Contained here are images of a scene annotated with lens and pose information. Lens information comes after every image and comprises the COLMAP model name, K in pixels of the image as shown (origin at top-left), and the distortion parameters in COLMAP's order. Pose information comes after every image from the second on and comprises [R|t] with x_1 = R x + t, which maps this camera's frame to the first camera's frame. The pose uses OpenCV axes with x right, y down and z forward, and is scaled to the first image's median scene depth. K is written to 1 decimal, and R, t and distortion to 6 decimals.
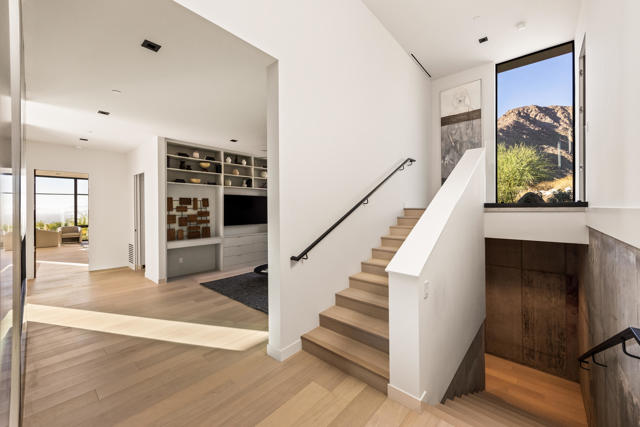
lens RADIAL K [[246.7, 0, 319.2], [0, 246.7, 207.9], [0, 0, 1]] dist [-0.005323, 0.000319]
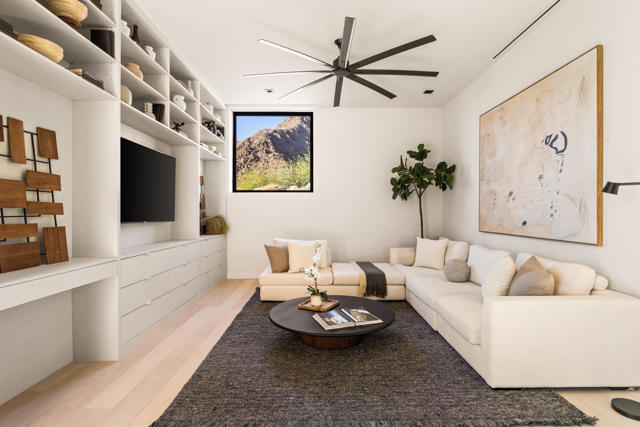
lens RADIAL K [[317.1, 0, 320.8], [0, 317.1, 212.8], [0, 0, 1]] dist [-0.004336, -0.000006]
pose [[0.726525, 0.004249, 0.687127, -0.485028], [-0.003102, 0.999991, -0.002903, 0.060380], [-0.687133, -0.000023, 0.726532, 0.507911]]
